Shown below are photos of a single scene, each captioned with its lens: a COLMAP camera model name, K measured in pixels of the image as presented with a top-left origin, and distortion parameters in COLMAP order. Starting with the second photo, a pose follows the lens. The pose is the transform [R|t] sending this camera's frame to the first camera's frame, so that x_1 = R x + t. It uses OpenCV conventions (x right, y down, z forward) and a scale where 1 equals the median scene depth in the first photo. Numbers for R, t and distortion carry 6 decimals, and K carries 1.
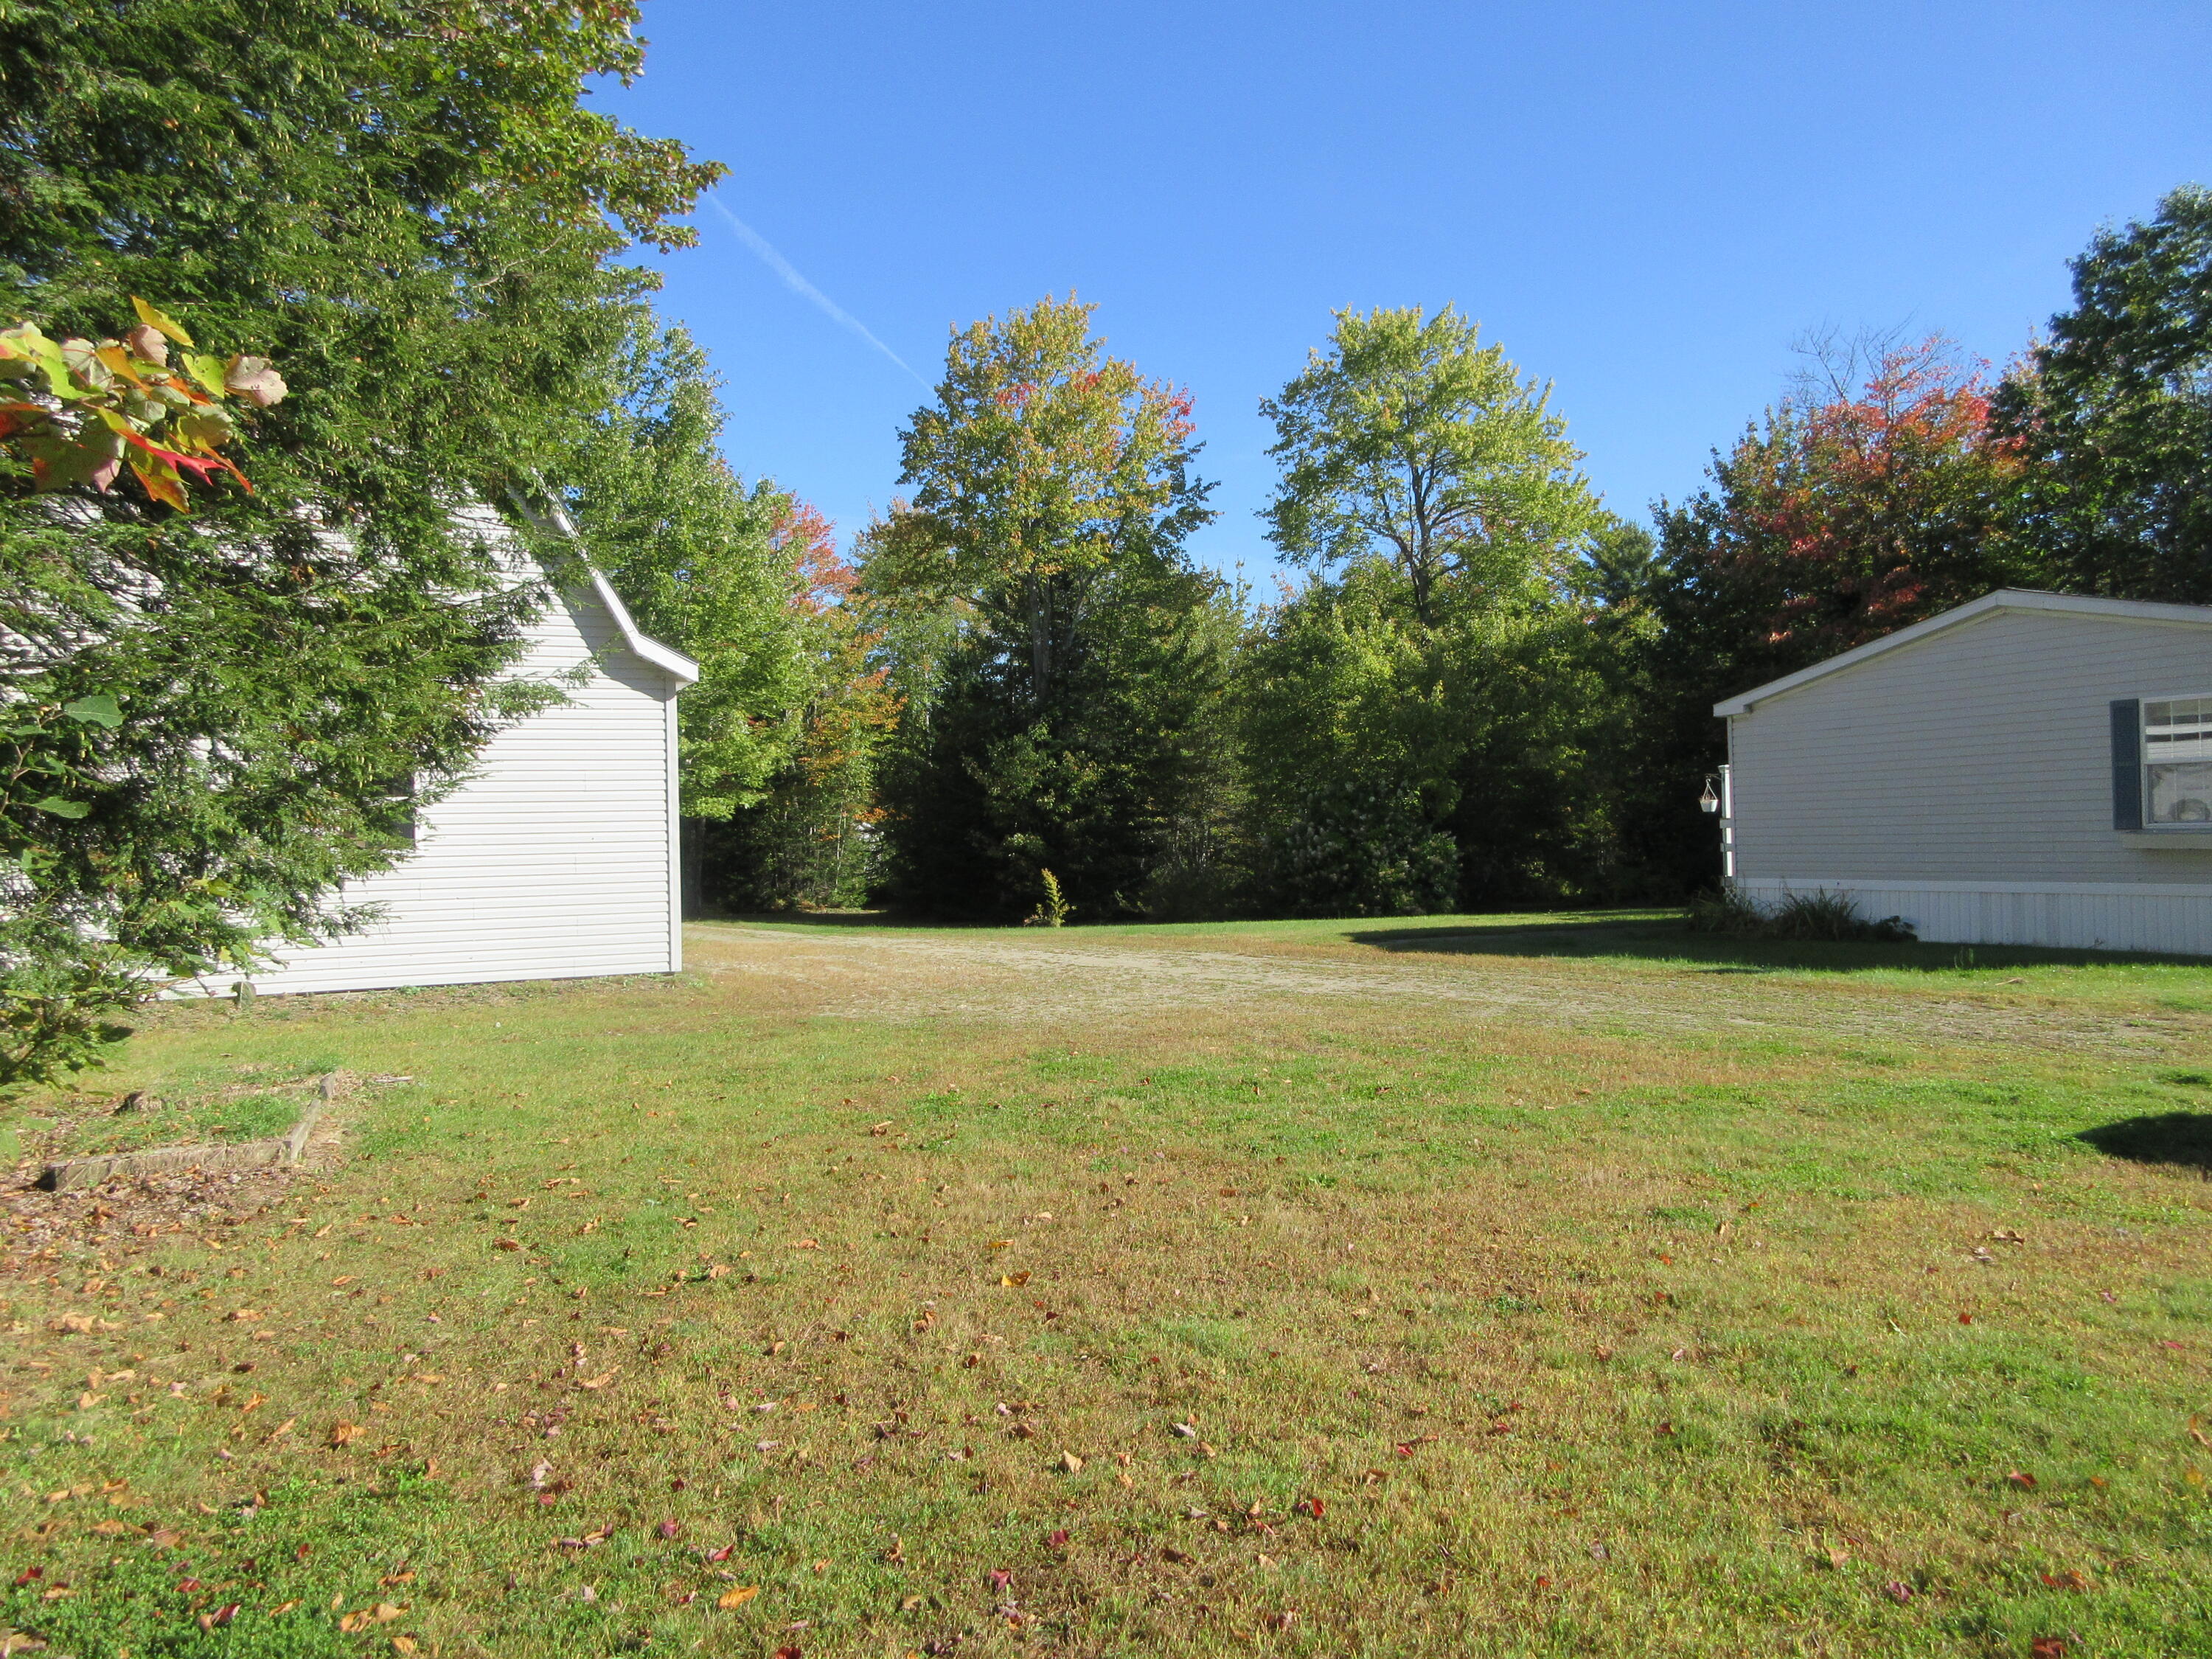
lens RADIAL K [[1620.6, 0, 1086.0], [0, 1620.6, 823.0], [0, 0, 1]] dist [-0.015677, 0.008364]
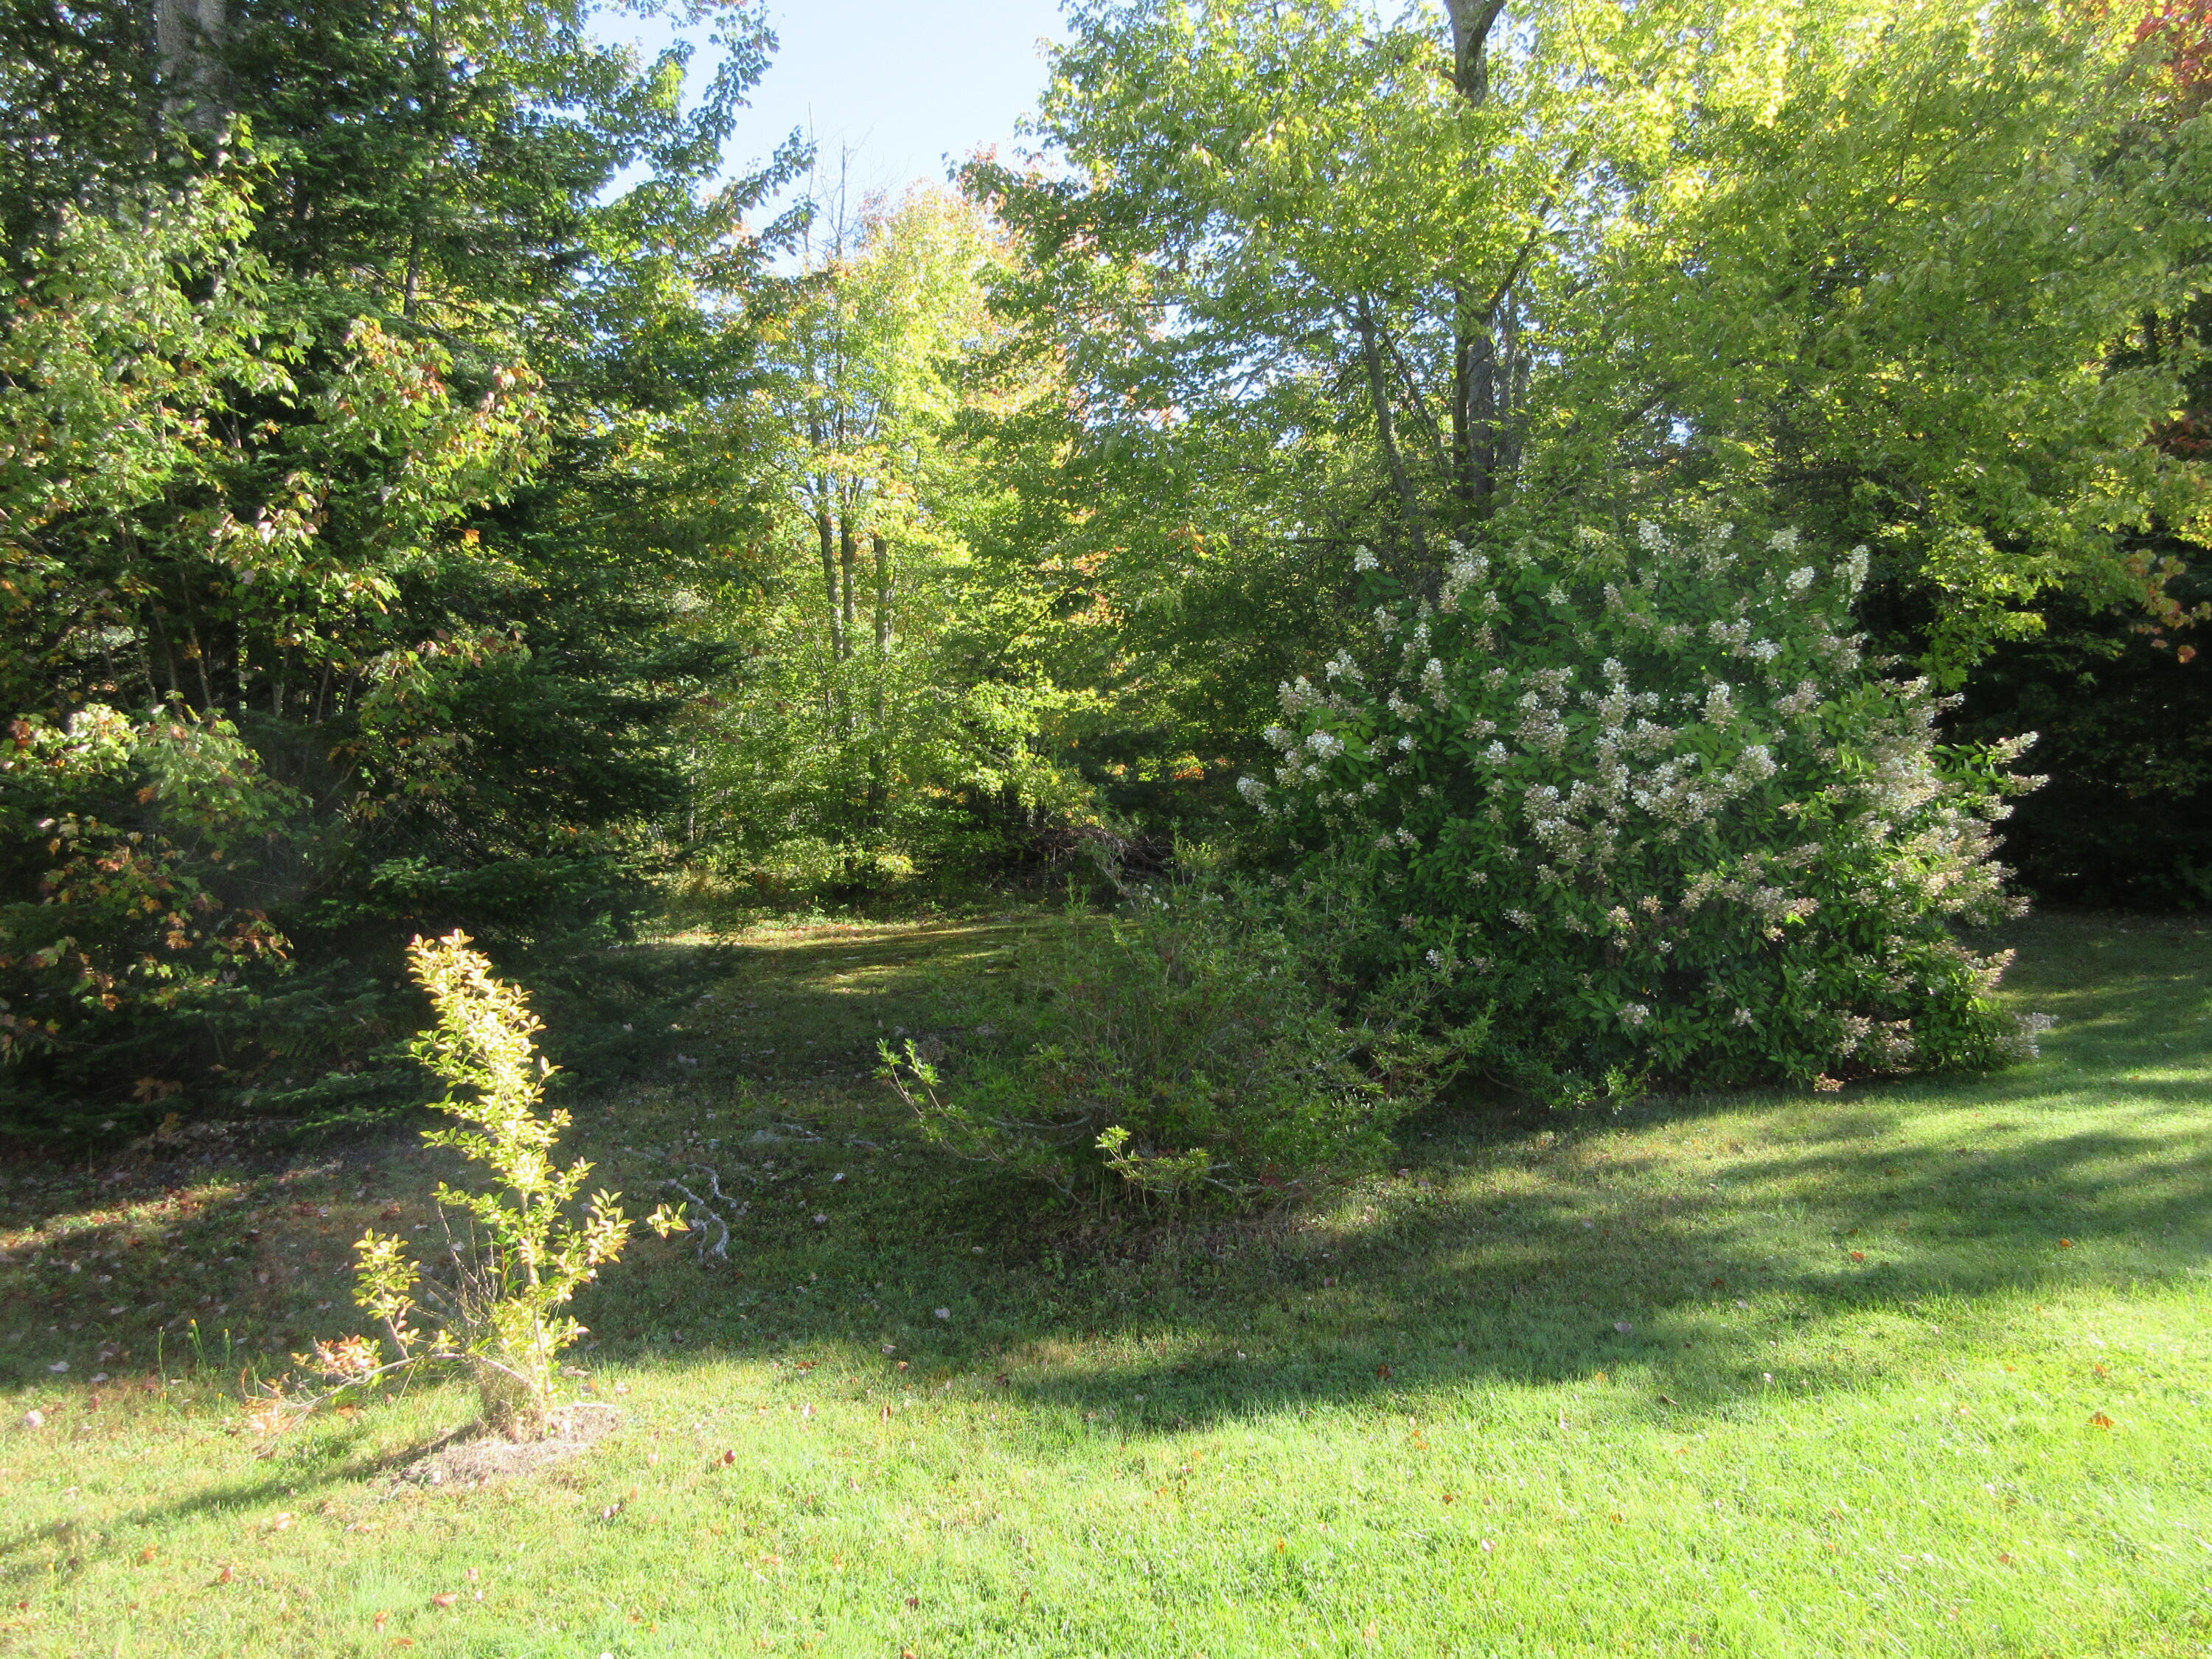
lens RADIAL K [[1620.6, 0, 1057.4], [0, 1620.6, 812.9], [0, 0, 1]] dist [-0.015677, 0.008364]
pose [[0.863778, -0.009171, 0.503789, -0.038735], [0.001911, 0.999887, 0.014925, 0.015747], [-0.503869, -0.011929, 0.863698, 0.757329]]
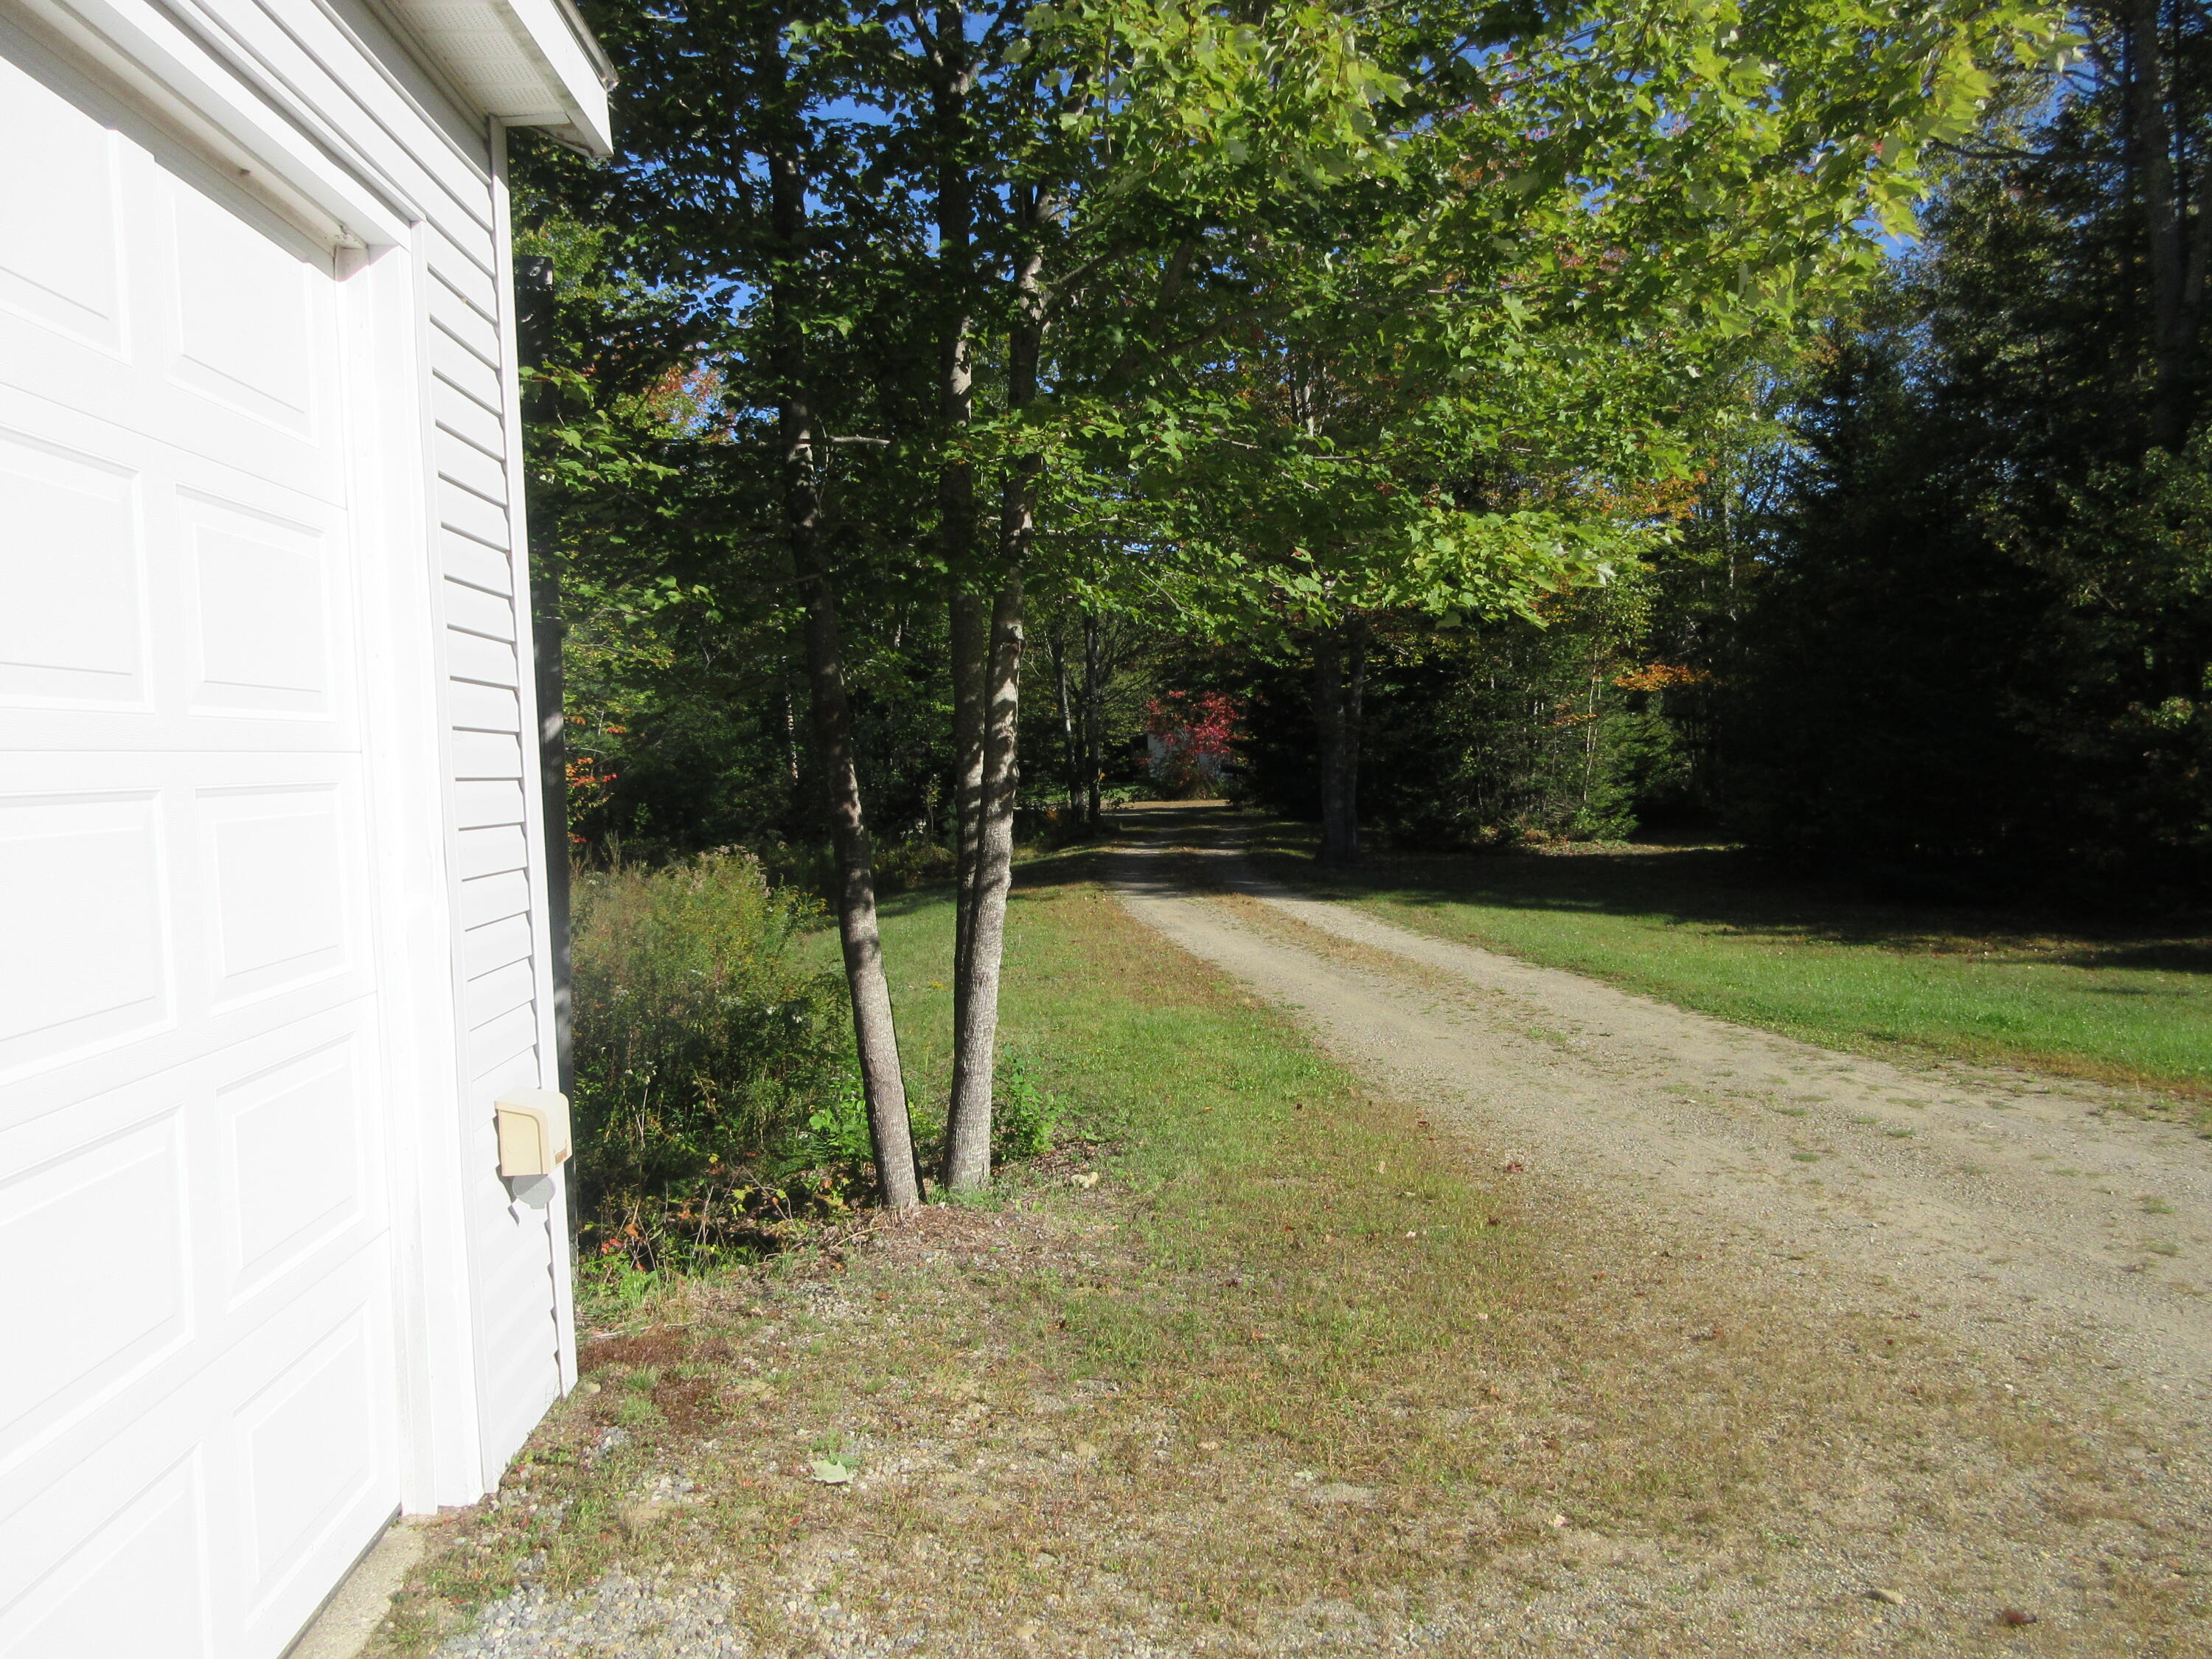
lens RADIAL K [[1620.6, 0, 1102.6], [0, 1620.6, 815.4], [0, 0, 1]] dist [-0.015677, 0.008364]
pose [[0.929554, 0.004292, -0.368661, -0.132615], [0.020137, 0.997849, 0.062390, 0.005264], [0.368135, -0.065419, 0.927468, 0.528850]]
